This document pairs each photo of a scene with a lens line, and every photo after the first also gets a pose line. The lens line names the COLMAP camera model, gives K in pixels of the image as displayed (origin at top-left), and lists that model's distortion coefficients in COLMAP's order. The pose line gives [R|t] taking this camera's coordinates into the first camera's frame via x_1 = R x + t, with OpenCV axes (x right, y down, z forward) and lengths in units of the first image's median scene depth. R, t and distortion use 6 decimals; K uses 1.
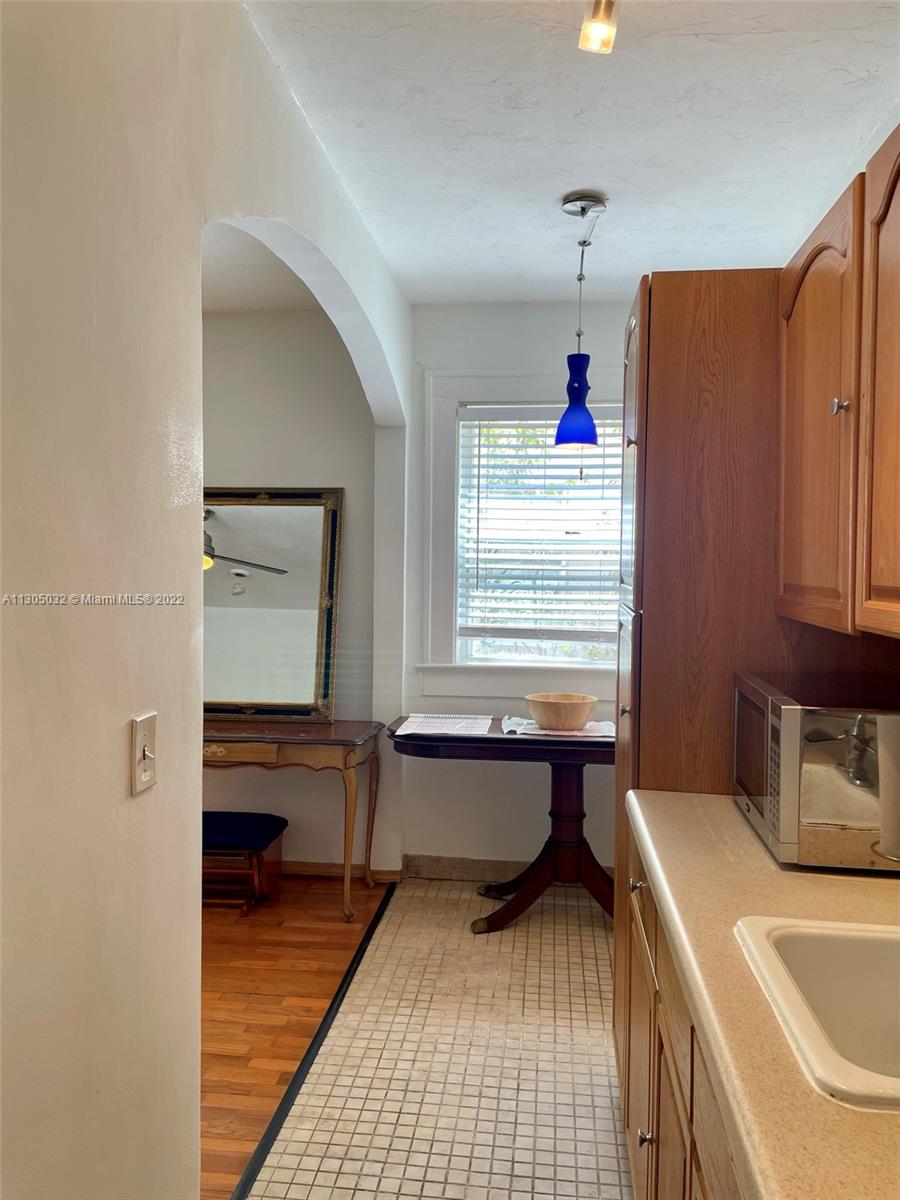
lens RADIAL K [[902.0, 0, 443.8], [0, 902.0, 600.1], [0, 0, 1]] dist [0.095543, -0.129409]
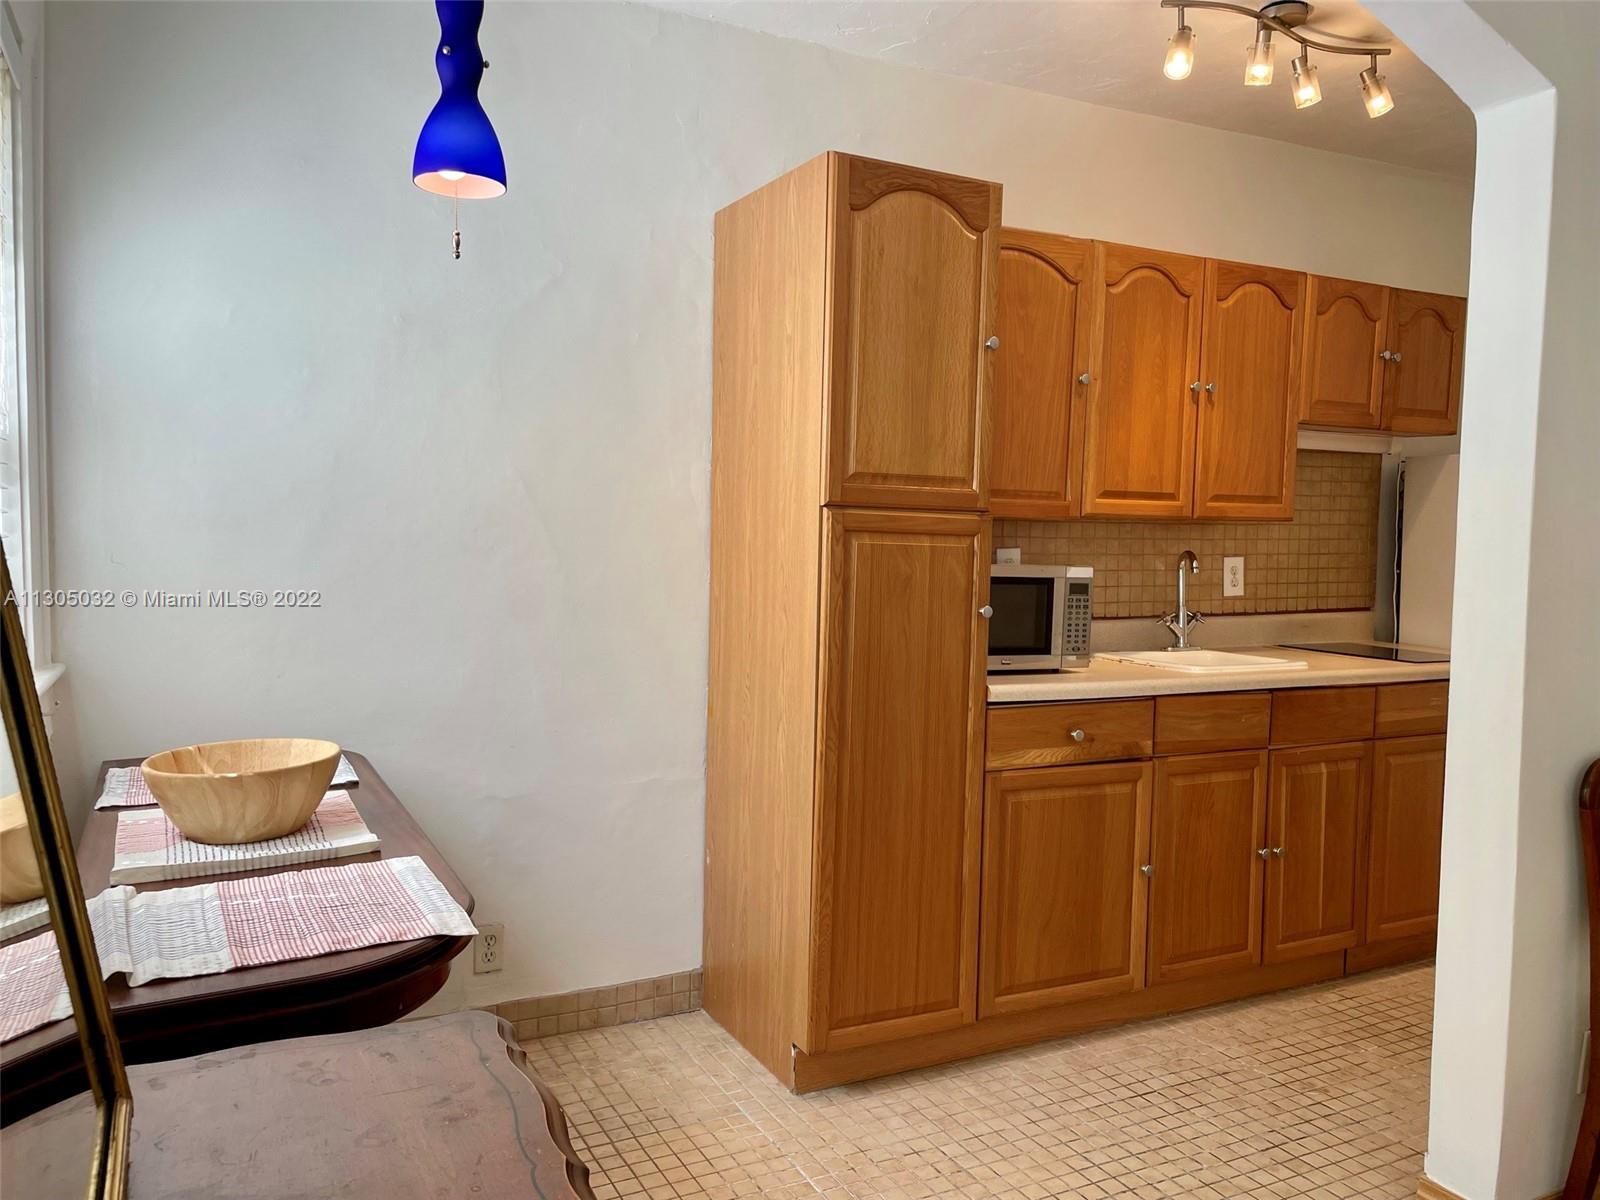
lens RADIAL K [[1202.7, 0, 800.0], [0, 1202.7, 600.0], [0, 0, 1]] dist [0.095543, -0.129409]
pose [[-0.564453, -0.065083, 0.822895, -0.504234], [0.007478, 0.996443, 0.083938, -0.004560], [-0.825431, 0.053533, -0.561959, 1.230316]]
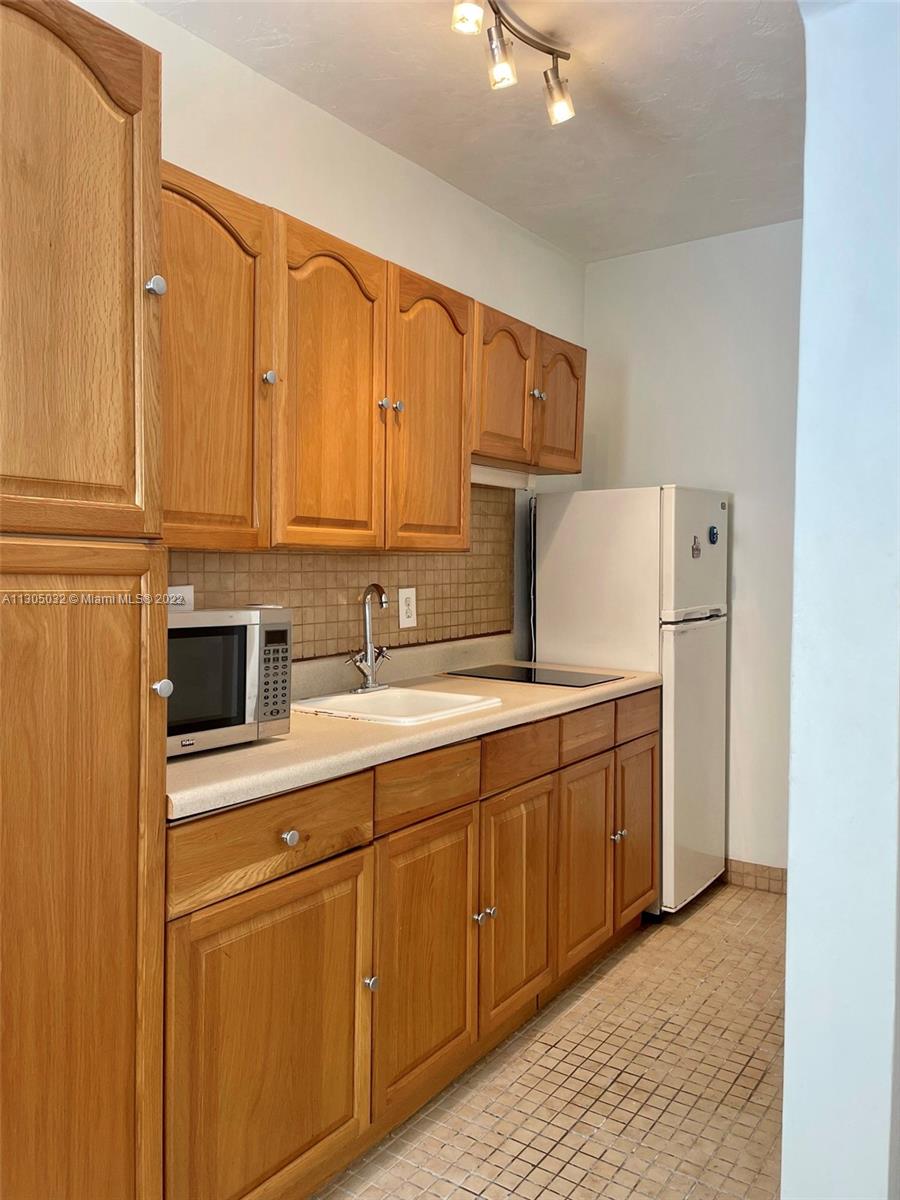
lens RADIAL K [[902.0, 0, 443.8], [0, 902.0, 600.1], [0, 0, 1]] dist [0.095543, -0.129409]
pose [[-0.883613, -0.030585, 0.467218, -0.193652], [0.004722, 0.997231, 0.074212, 0.003462], [-0.468194, 0.067781, -0.881022, 0.956325]]
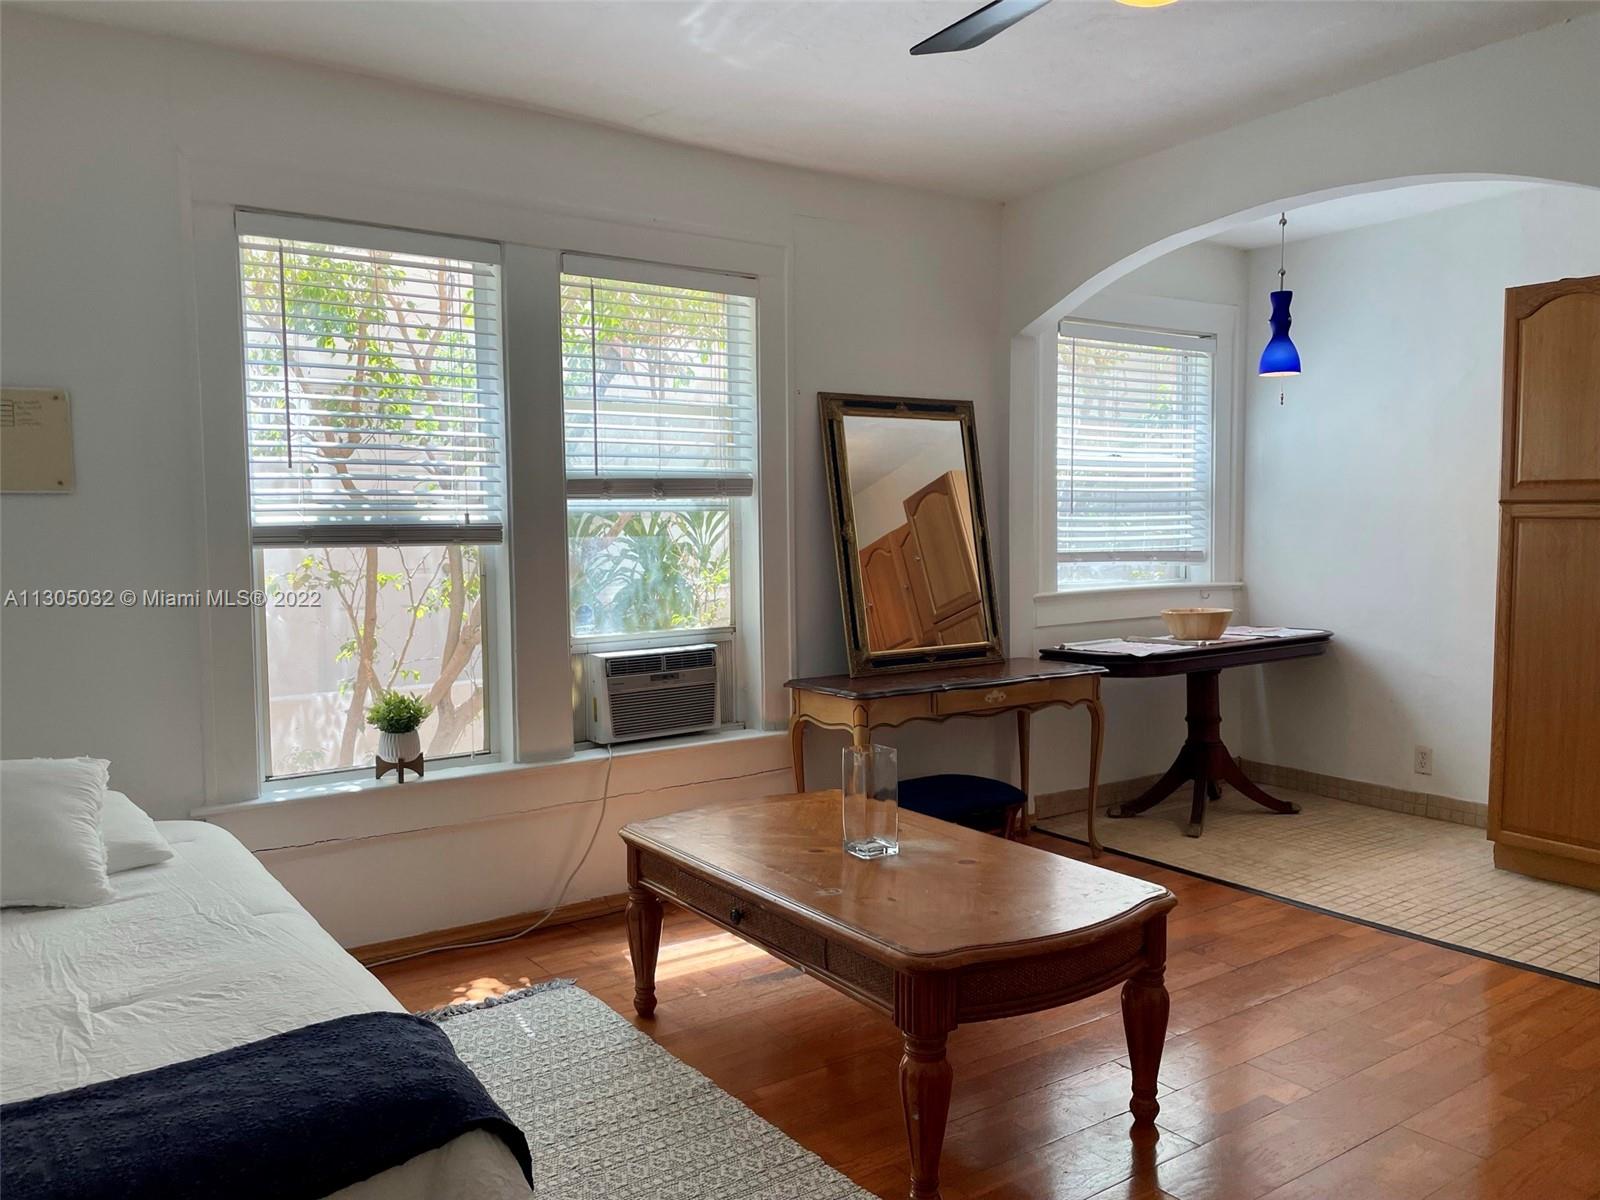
lens RADIAL K [[1202.7, 0, 800.0], [0, 1202.7, 600.0], [0, 0, 1]] dist [0.095543, -0.129409]
pose [[0.740141, -0.061736, 0.669612, -1.302032], [0.042668, 0.998082, 0.044858, 0.012978], [-0.671097, -0.004631, 0.741355, 0.291162]]
